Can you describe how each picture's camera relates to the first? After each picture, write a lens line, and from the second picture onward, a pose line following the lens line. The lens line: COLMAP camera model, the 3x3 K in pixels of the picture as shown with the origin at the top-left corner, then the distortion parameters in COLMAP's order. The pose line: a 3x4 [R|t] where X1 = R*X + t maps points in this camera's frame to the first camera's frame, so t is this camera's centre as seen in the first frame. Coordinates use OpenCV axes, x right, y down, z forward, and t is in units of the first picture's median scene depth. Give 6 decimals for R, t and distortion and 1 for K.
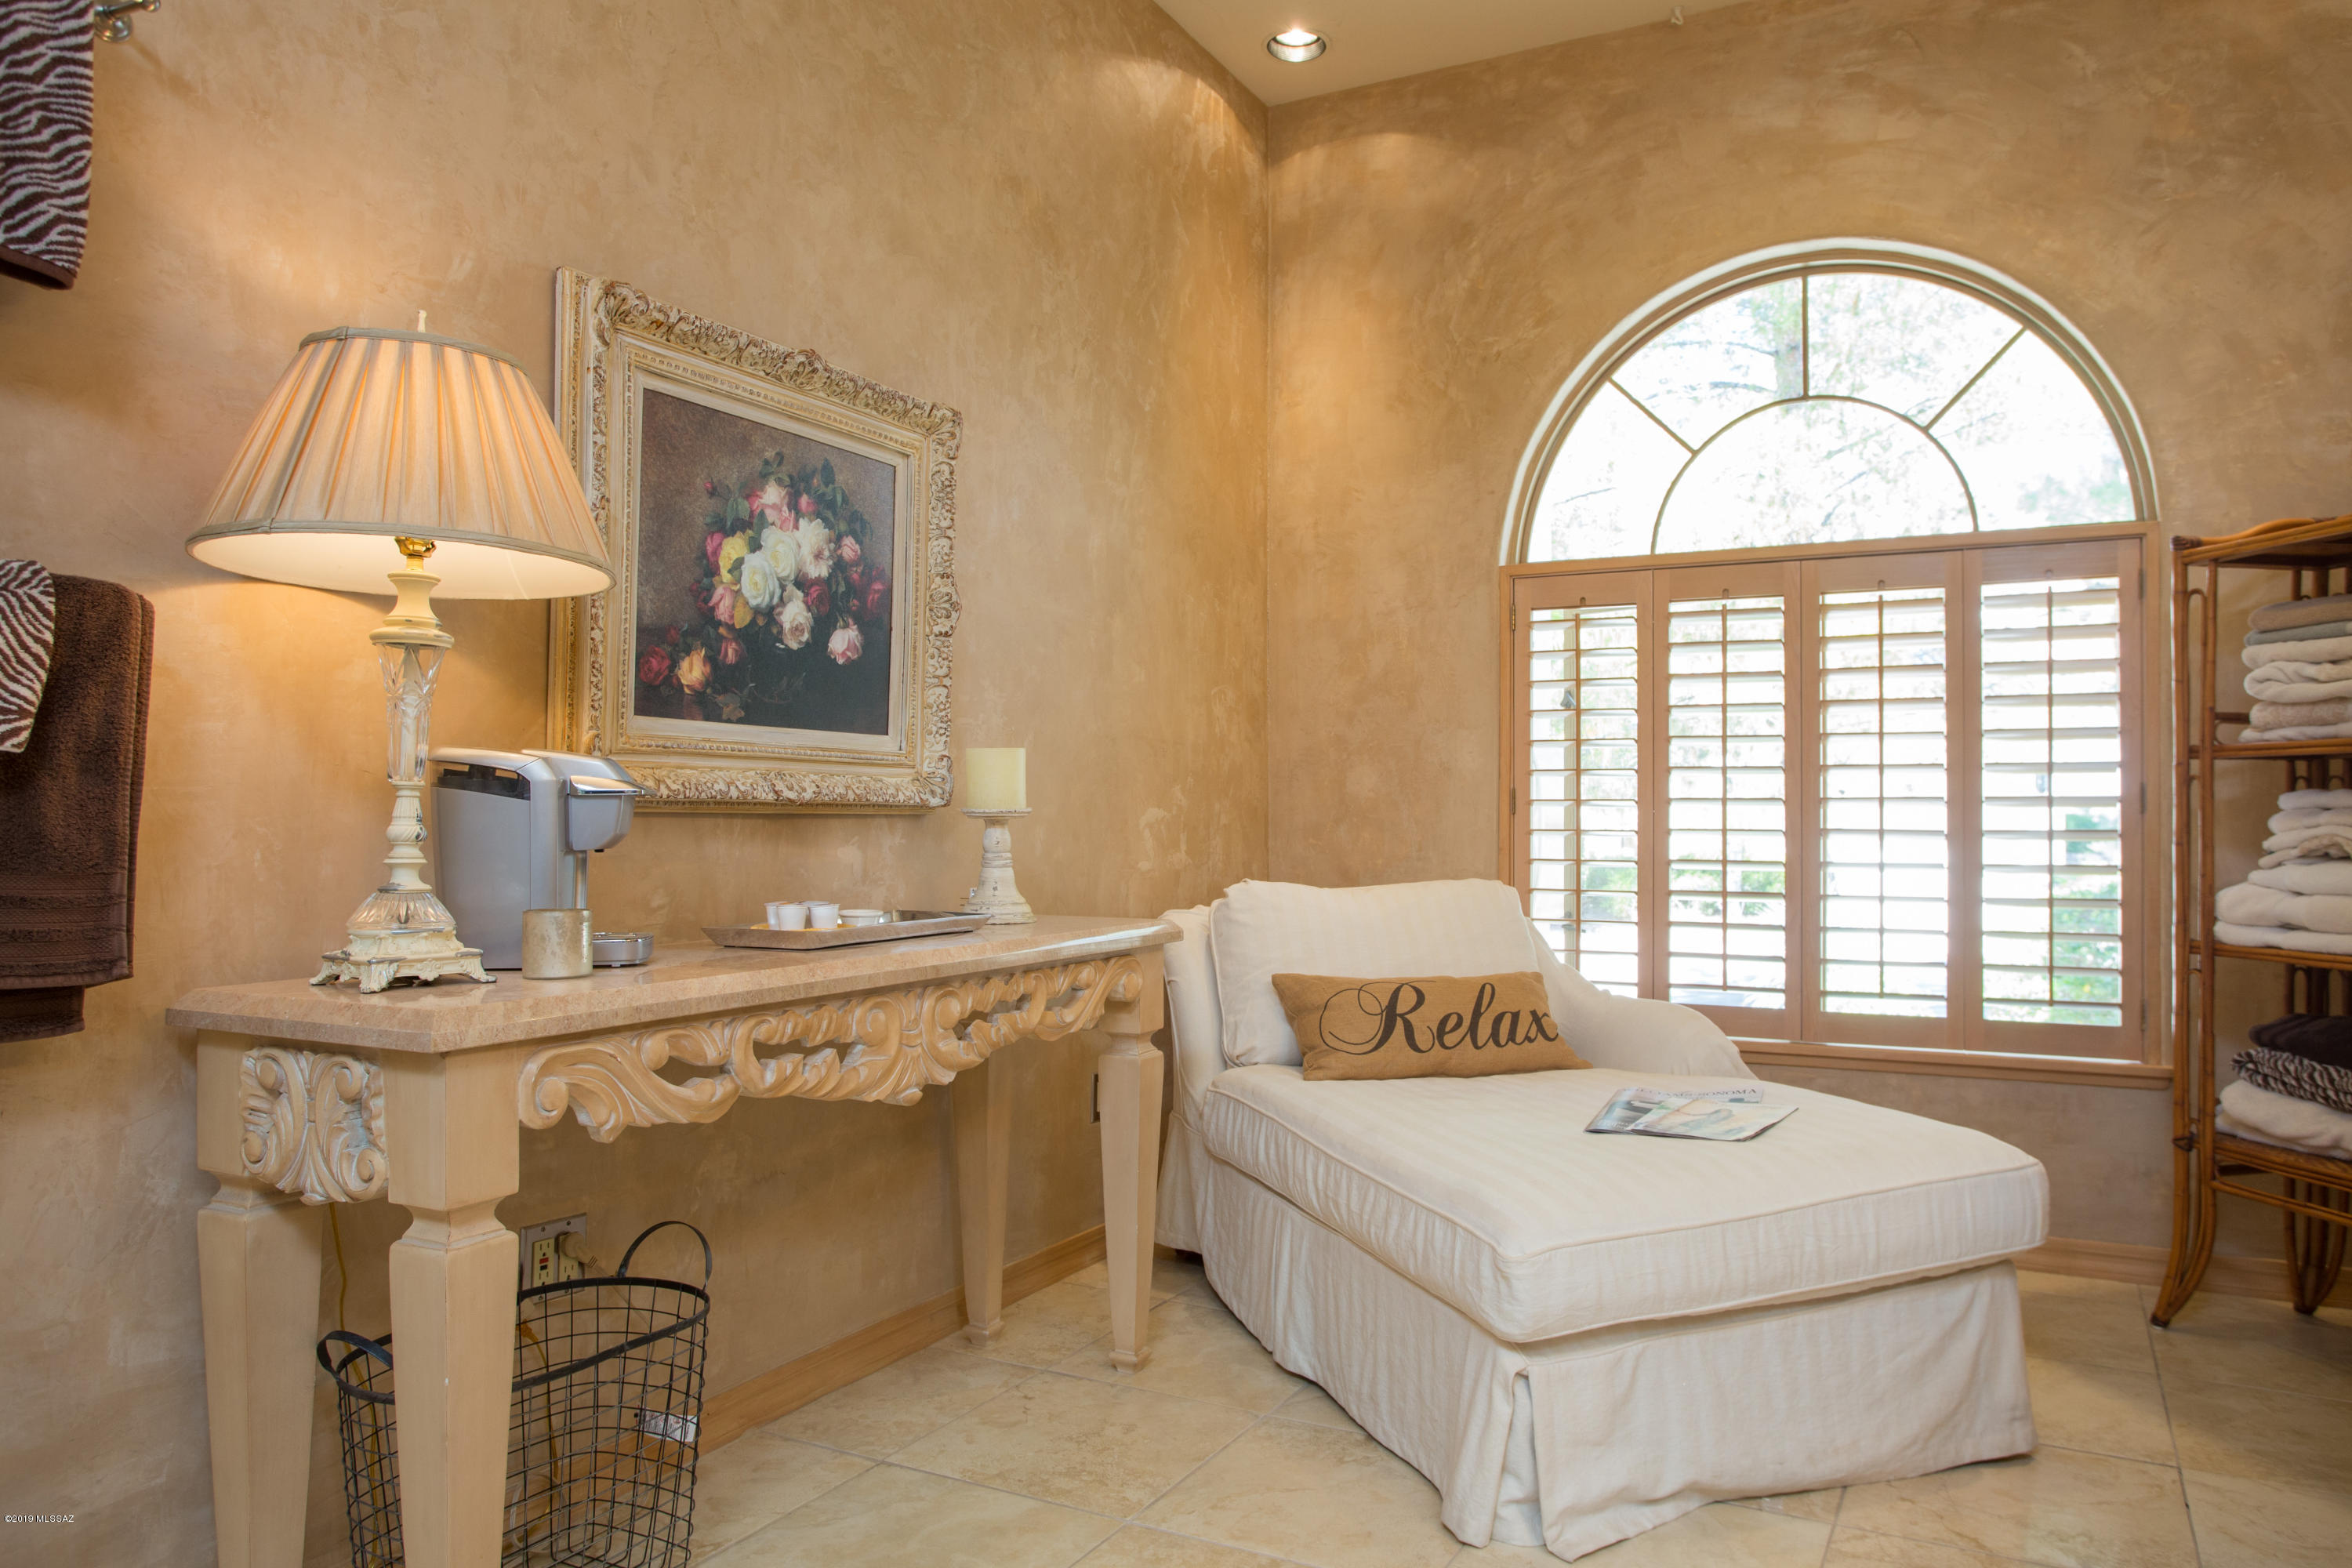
lens RADIAL K [[1582.9, 0, 1176.0], [0, 1582.9, 784.0], [0, 0, 1]] dist [-0.062737, 0.056780]
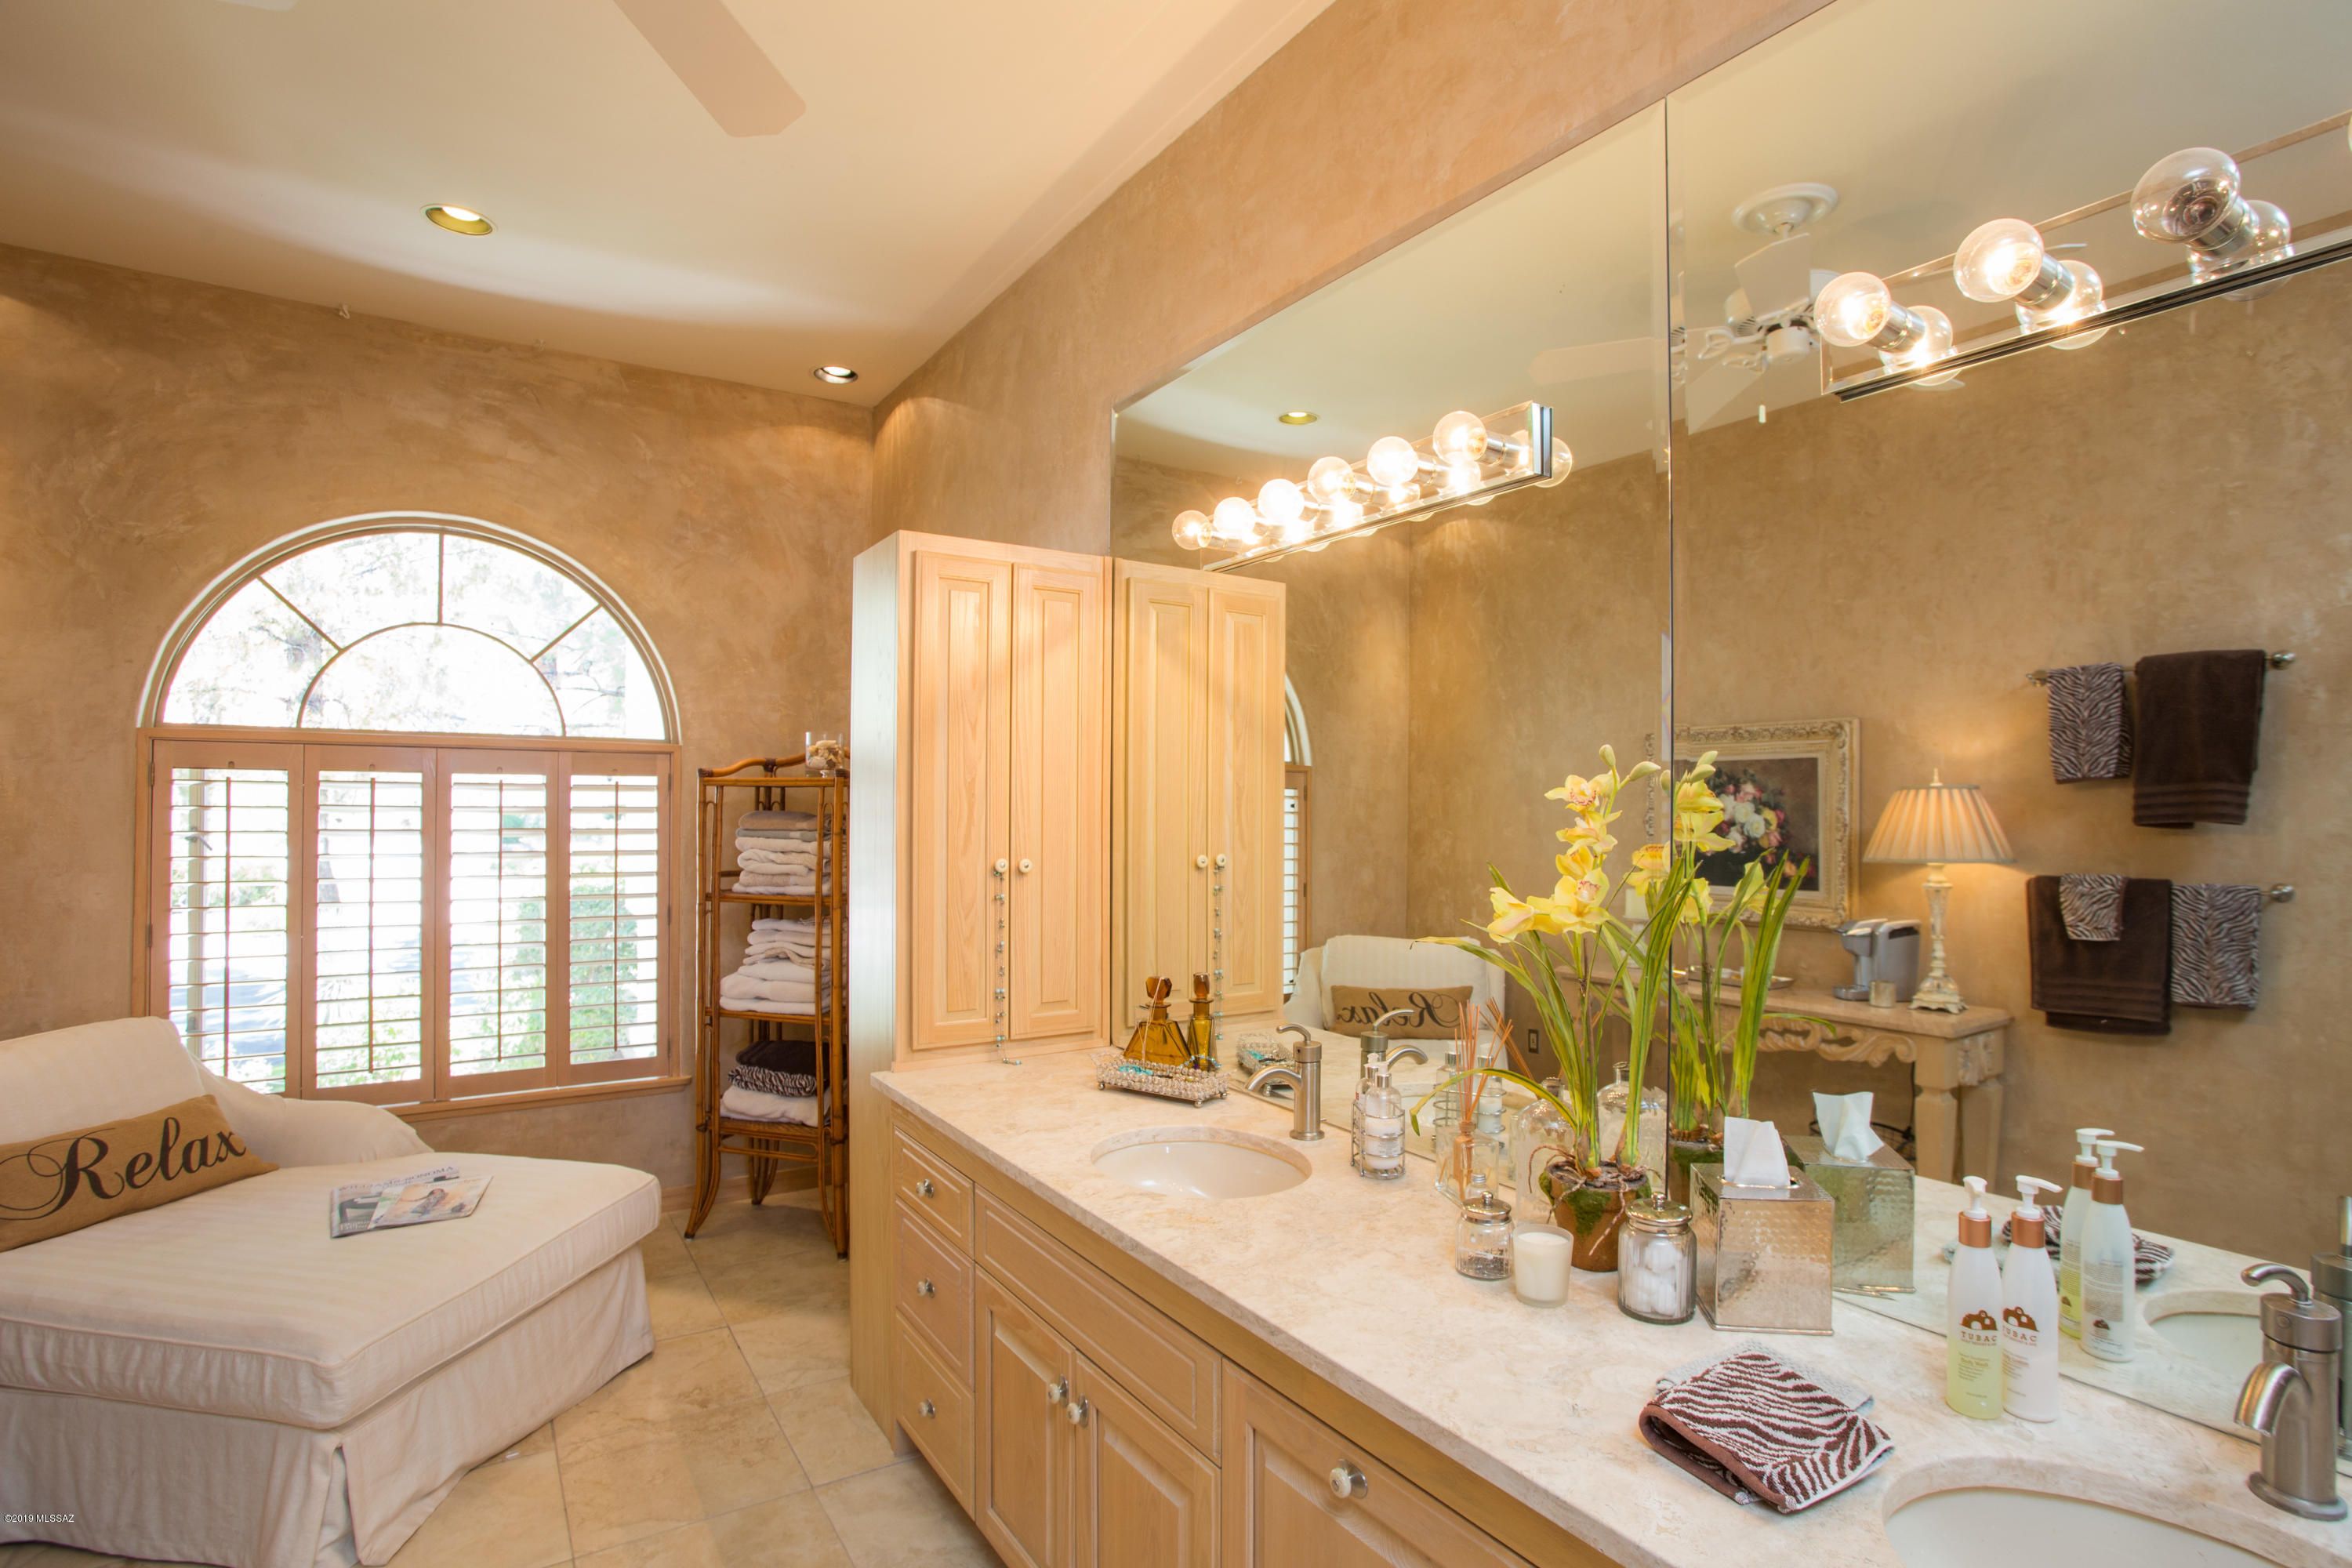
lens RADIAL K [[1177.5, 0, 1218.5], [0, 1177.5, 795.3], [0, 0, 1]] dist [-0.030890, 0.014324]
pose [[0.472415, 0.007355, 0.881345, -0.190594], [-0.020712, 0.999782, 0.002758, -0.129299], [-0.881133, -0.019557, 0.472464, -0.088219]]
